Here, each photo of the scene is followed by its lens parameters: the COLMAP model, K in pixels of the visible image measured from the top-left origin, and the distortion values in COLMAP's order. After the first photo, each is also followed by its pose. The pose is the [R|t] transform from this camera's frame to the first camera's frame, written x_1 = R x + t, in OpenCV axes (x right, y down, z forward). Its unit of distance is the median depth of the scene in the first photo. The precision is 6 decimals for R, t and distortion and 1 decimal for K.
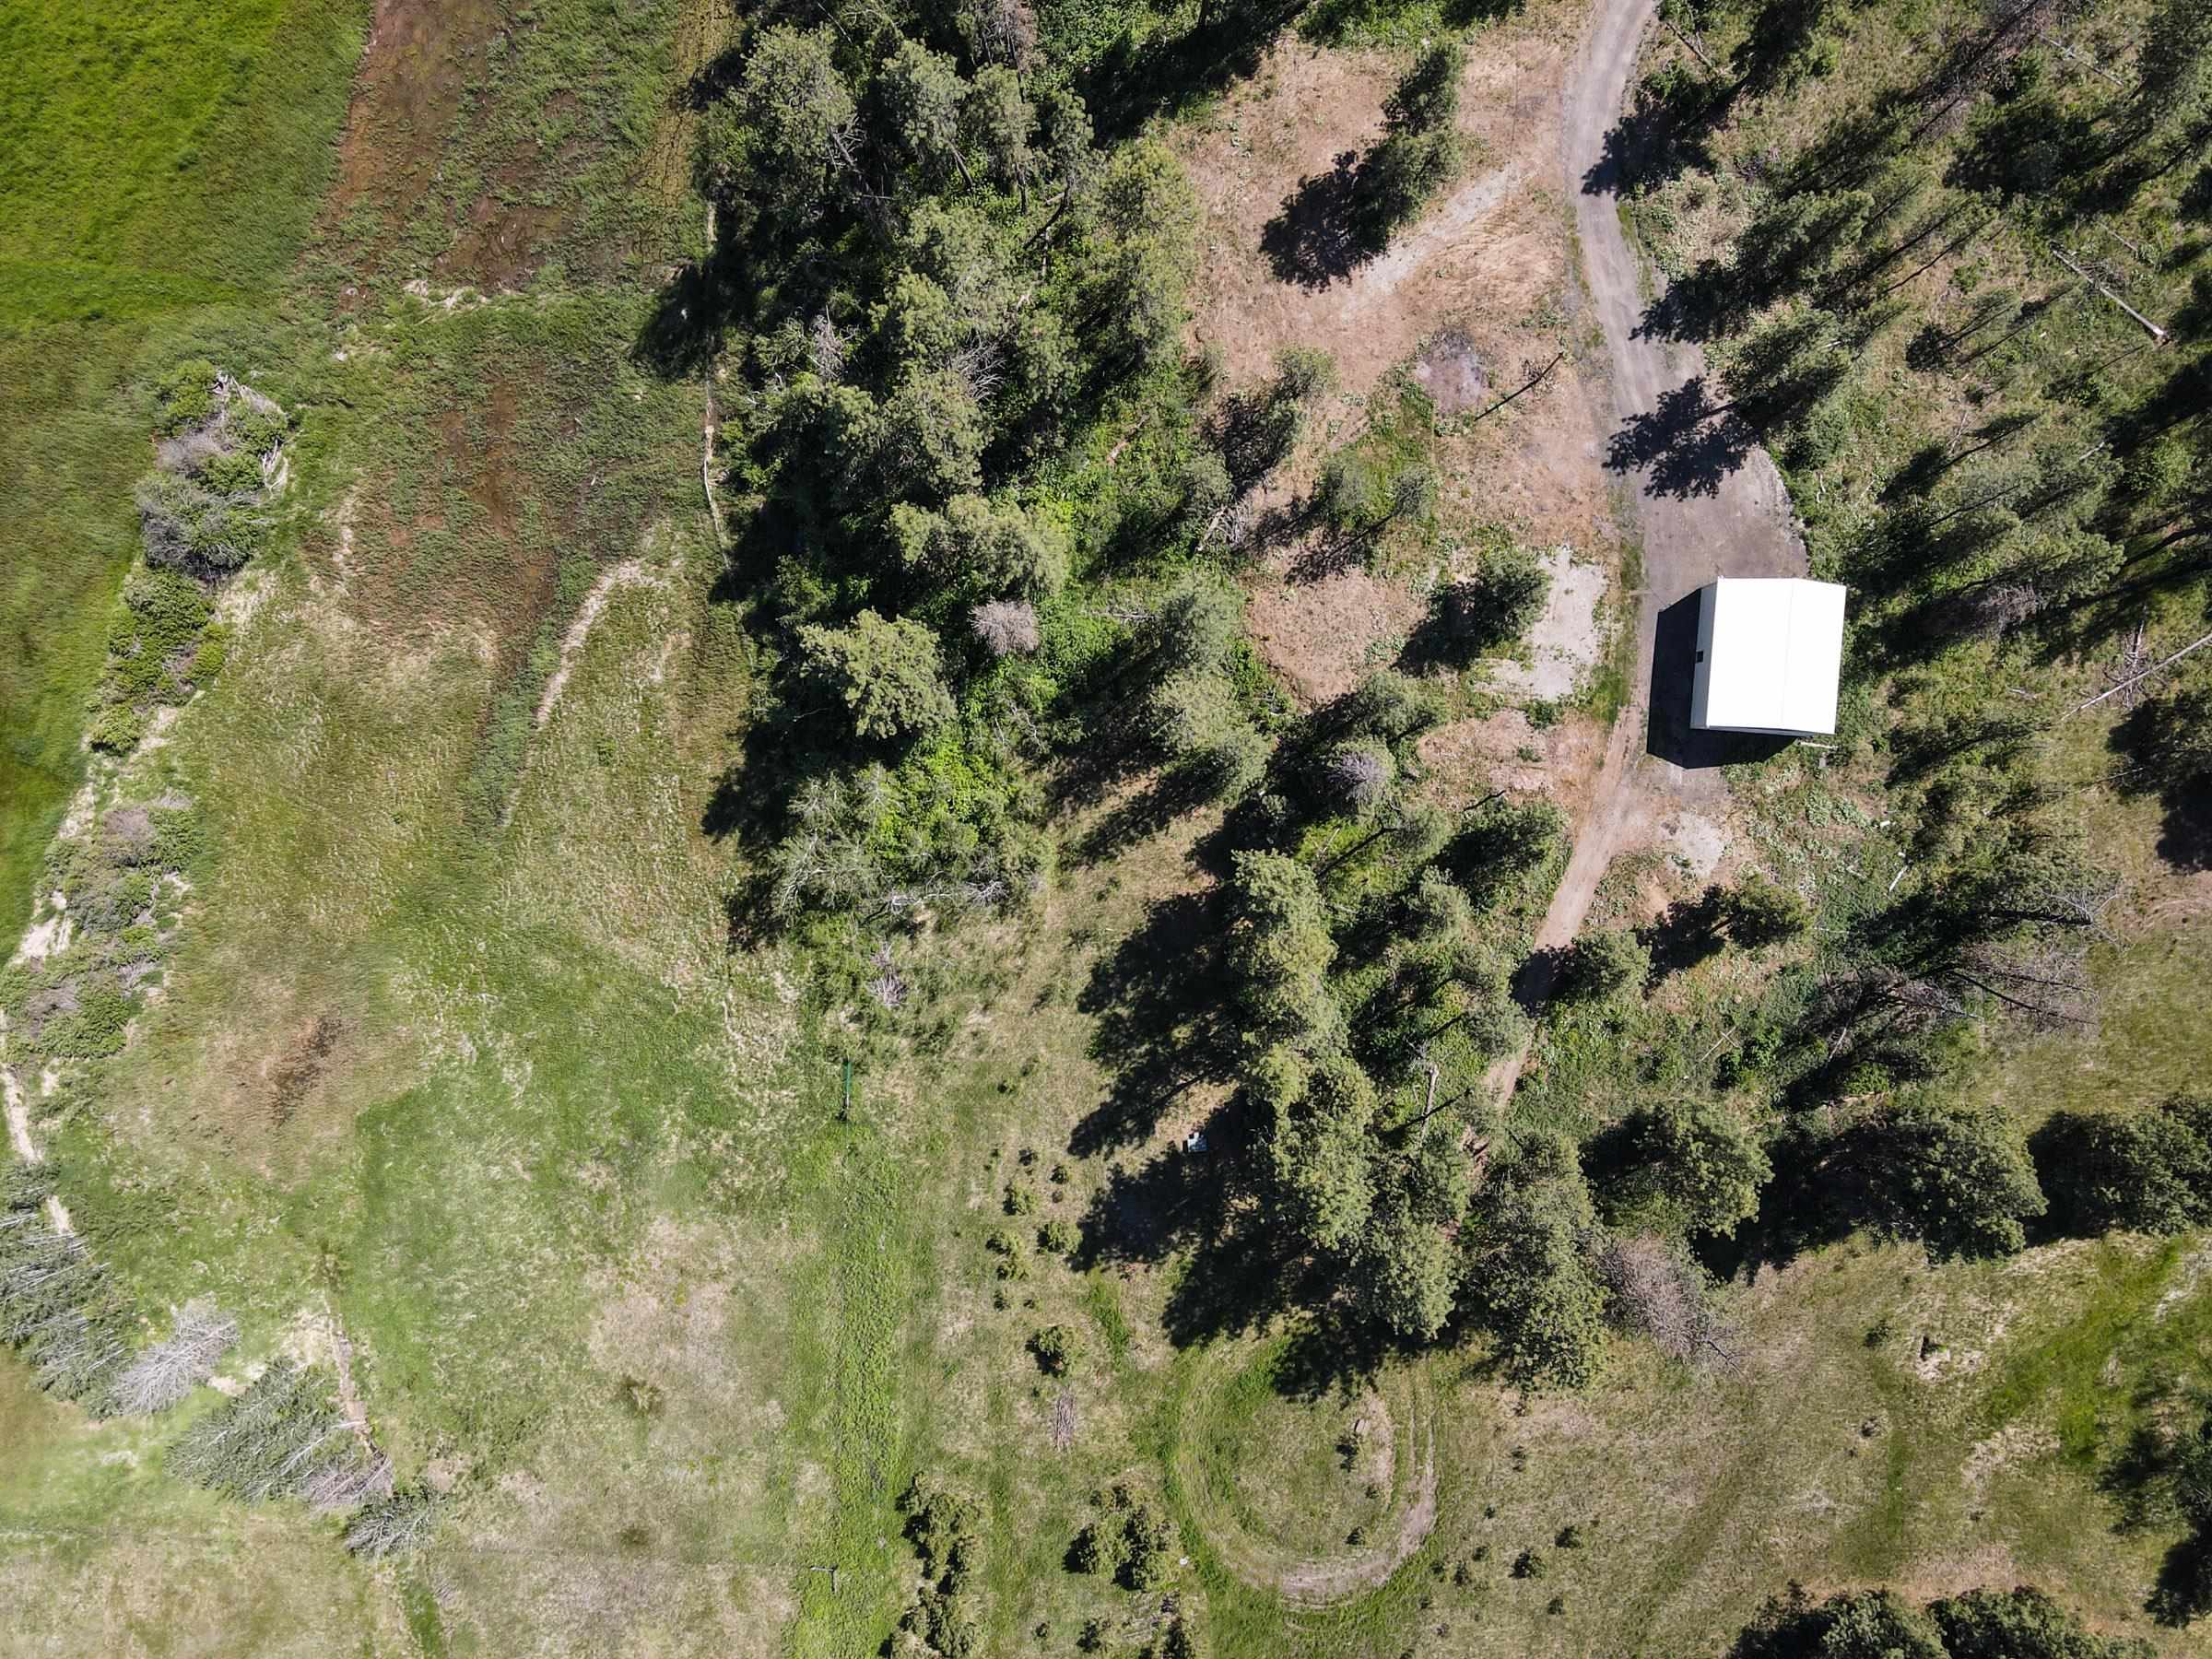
lens RADIAL K [[1639.1, 0, 1096.9], [0, 1639.1, 824.8], [0, 0, 1]] dist [0.003867, 0.012268]
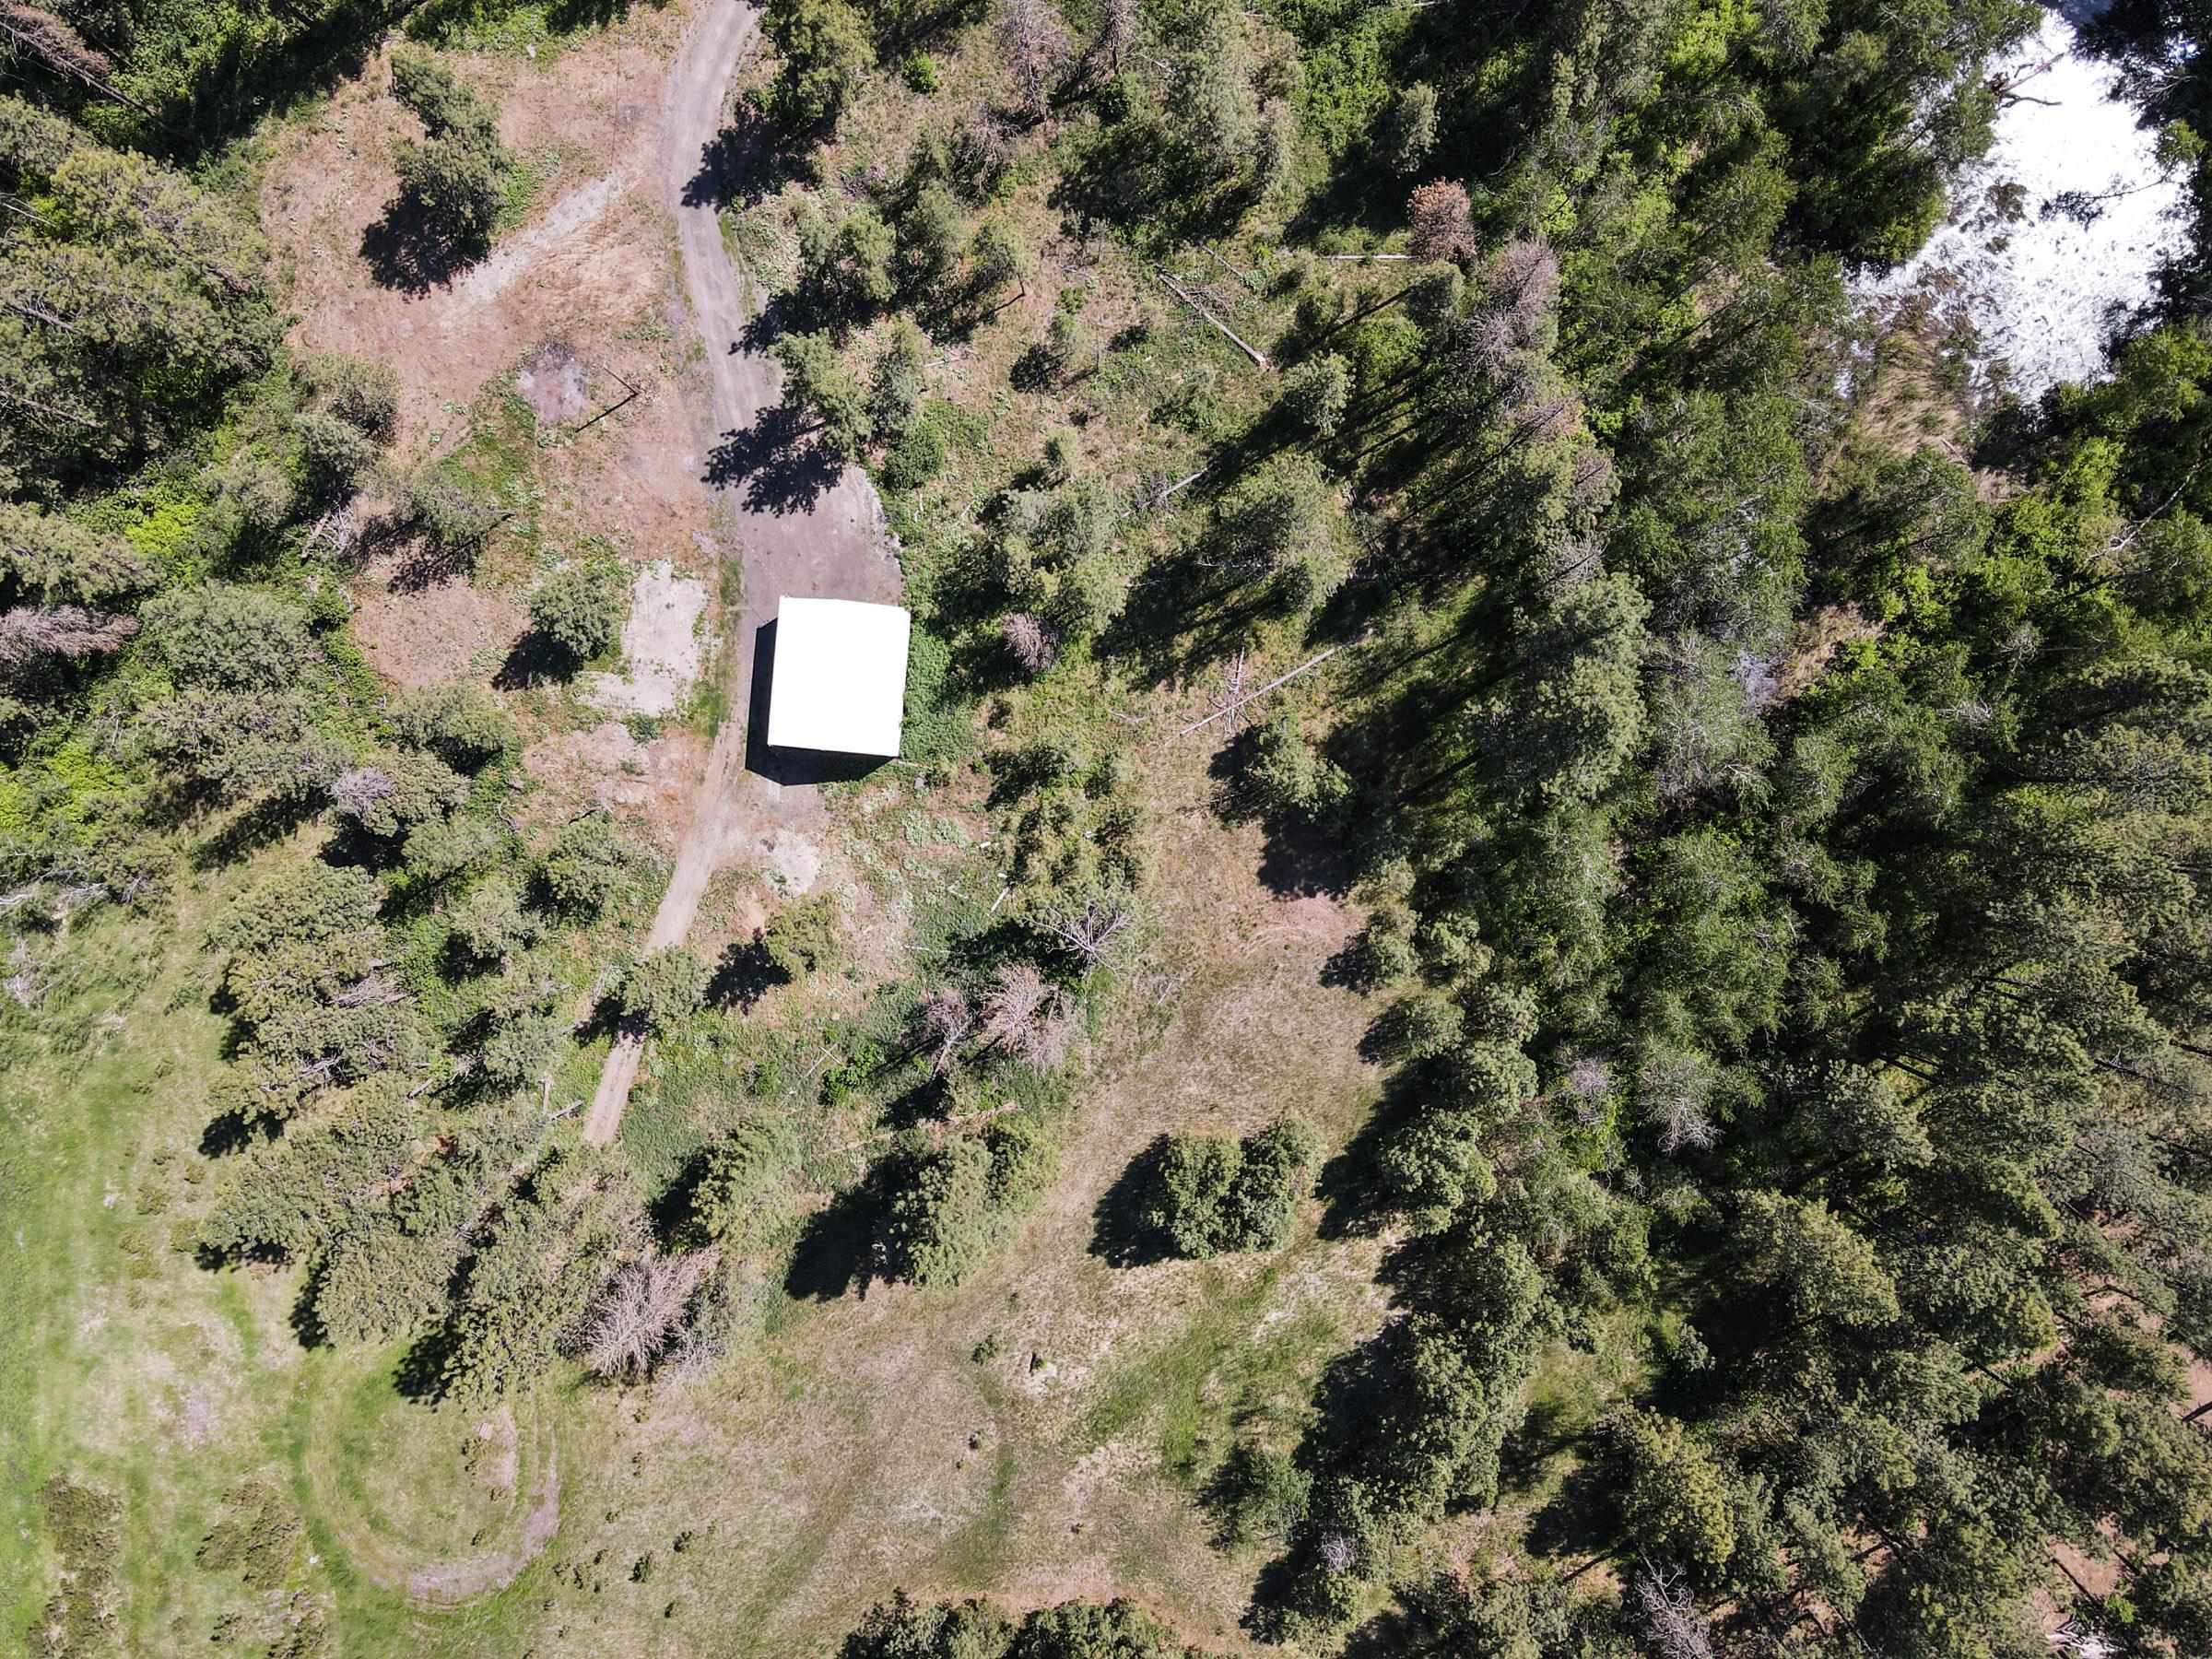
lens RADIAL K [[1639.1, 0, 1126.1], [0, 1639.1, 837.9], [0, 0, 1]] dist [0.003867, 0.012268]
pose [[0.999759, 0.021691, -0.003468, 0.570797], [-0.021622, 0.999586, 0.018973, -0.025646], [0.003878, -0.018893, 0.999814, -0.001630]]
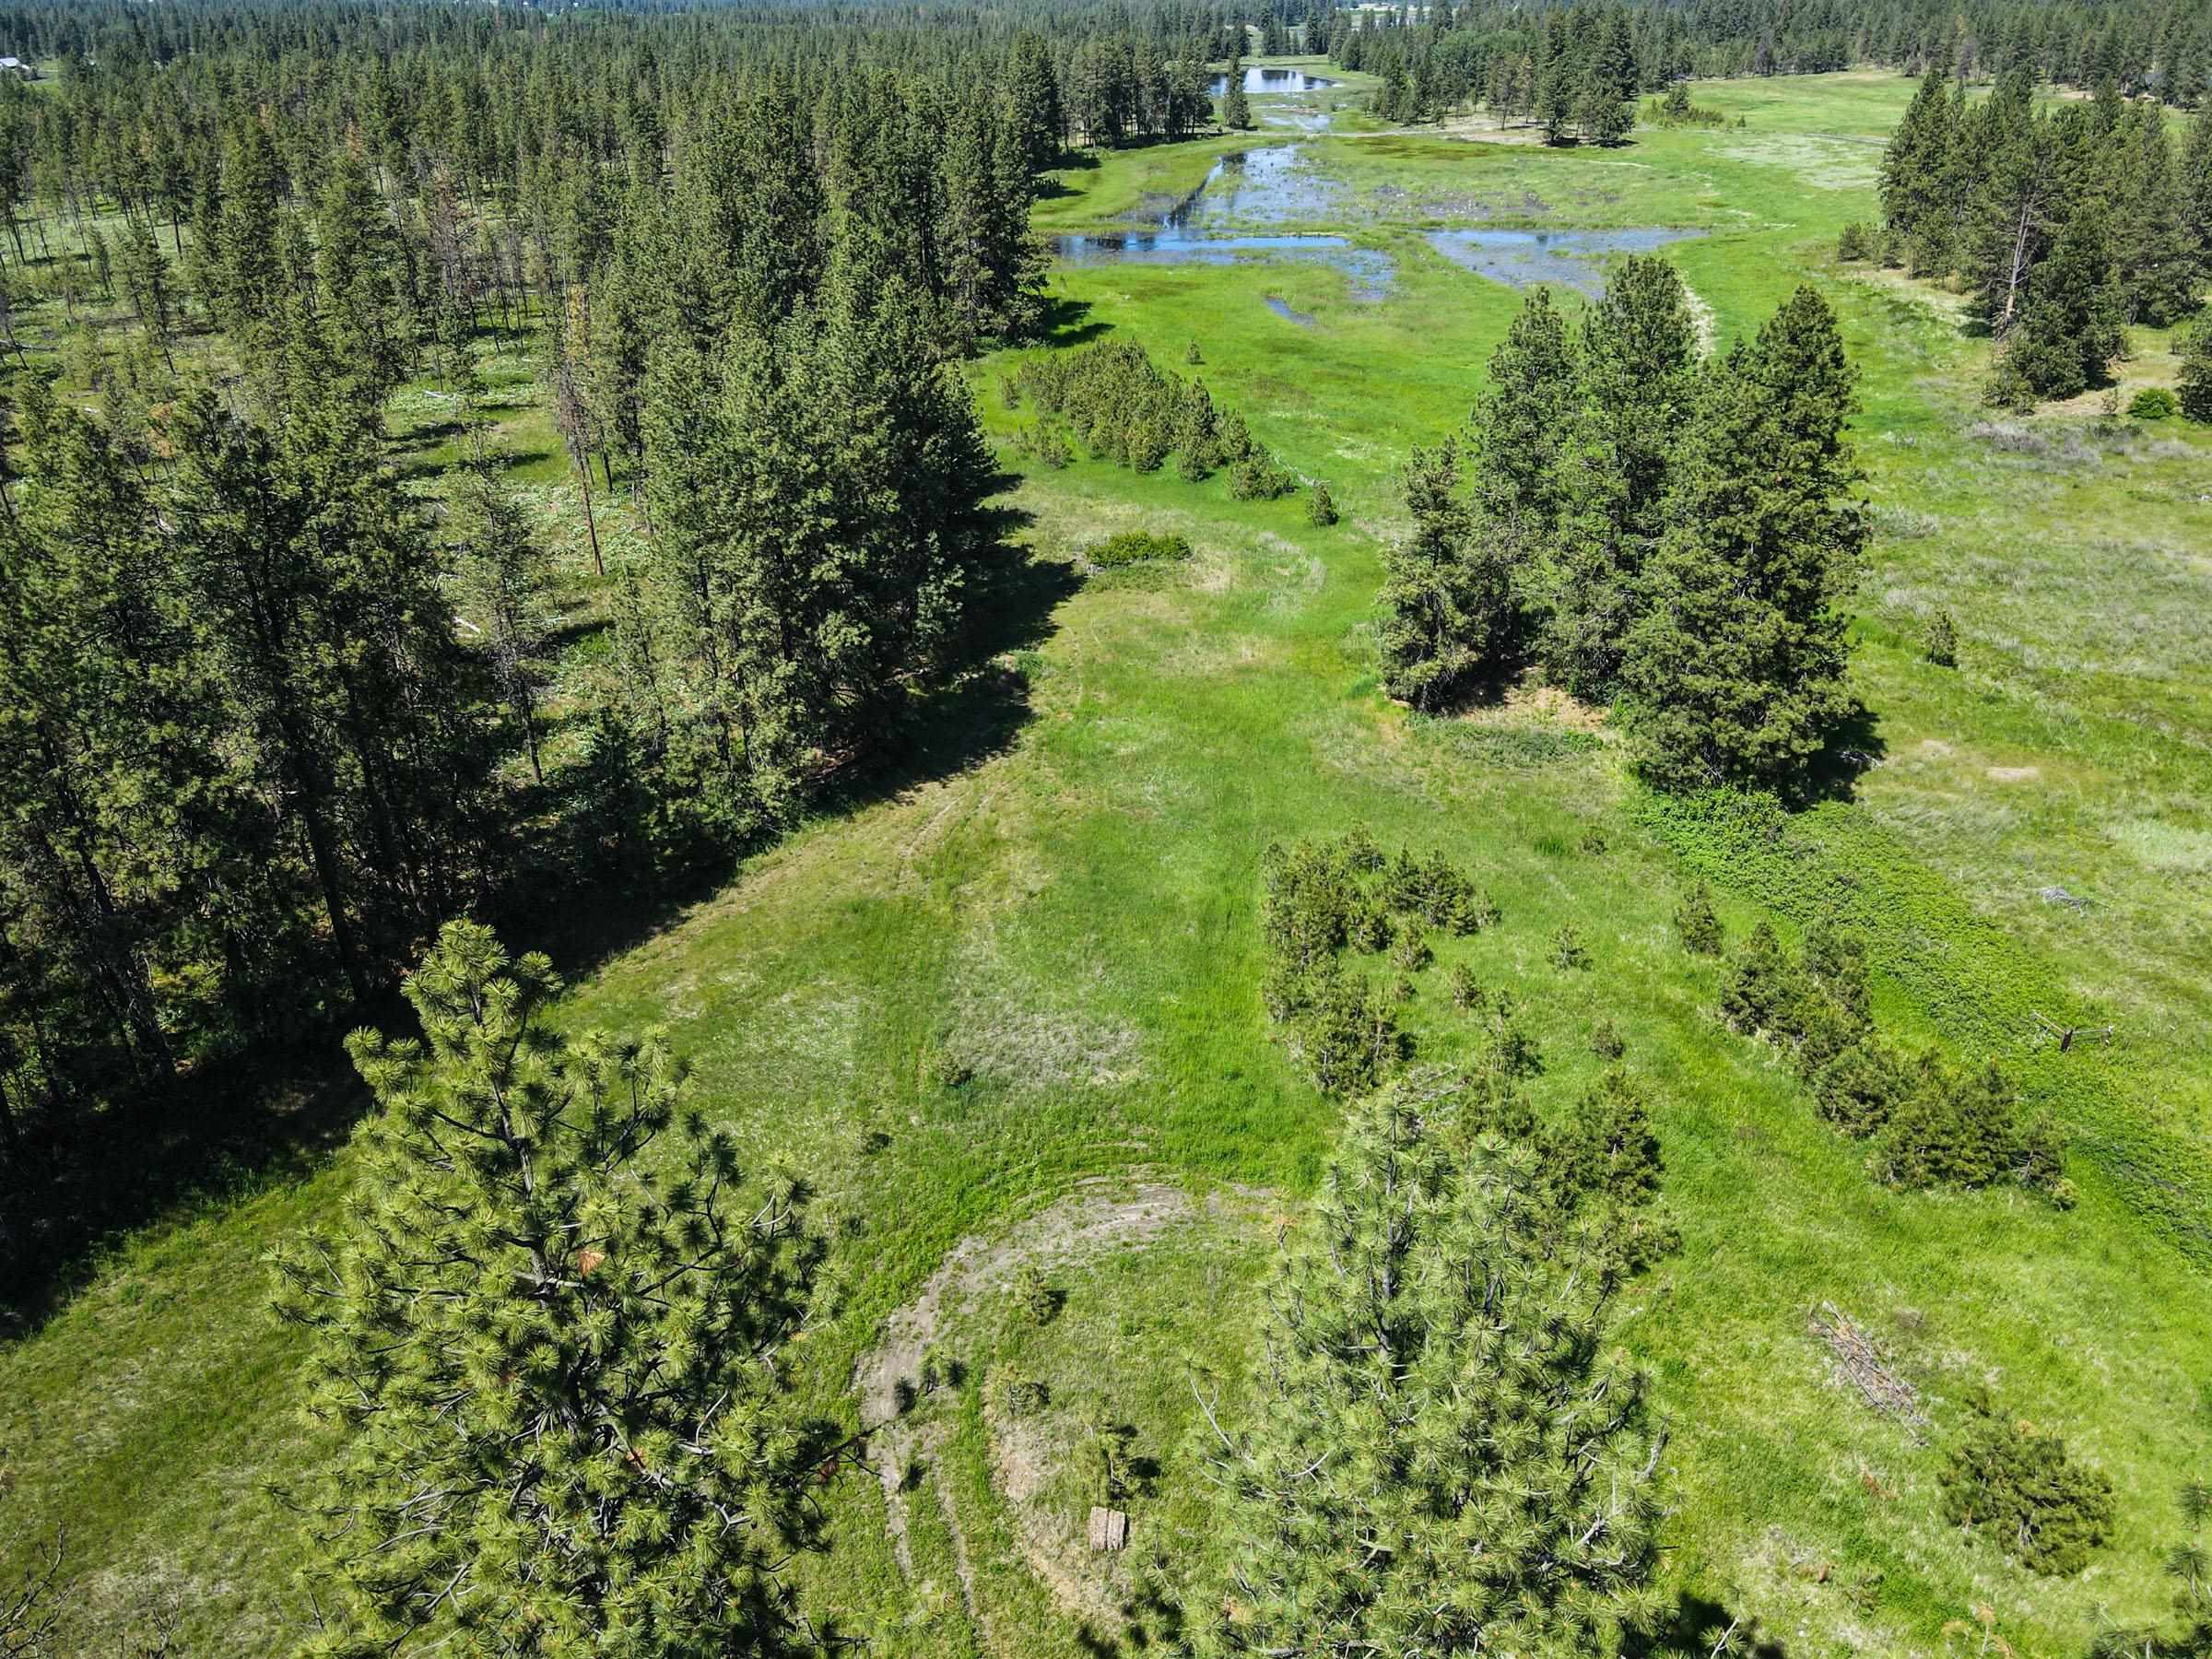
lens RADIAL K [[1639.1, 0, 1104.6], [0, 1639.1, 815.9], [0, 0, 1]] dist [0.003867, 0.012268]
pose [[-0.964357, 0.157968, -0.212278, 0.219132], [-0.261738, -0.451704, 0.852911, 0.149641], [0.038846, 0.878072, 0.476950, 0.732435]]
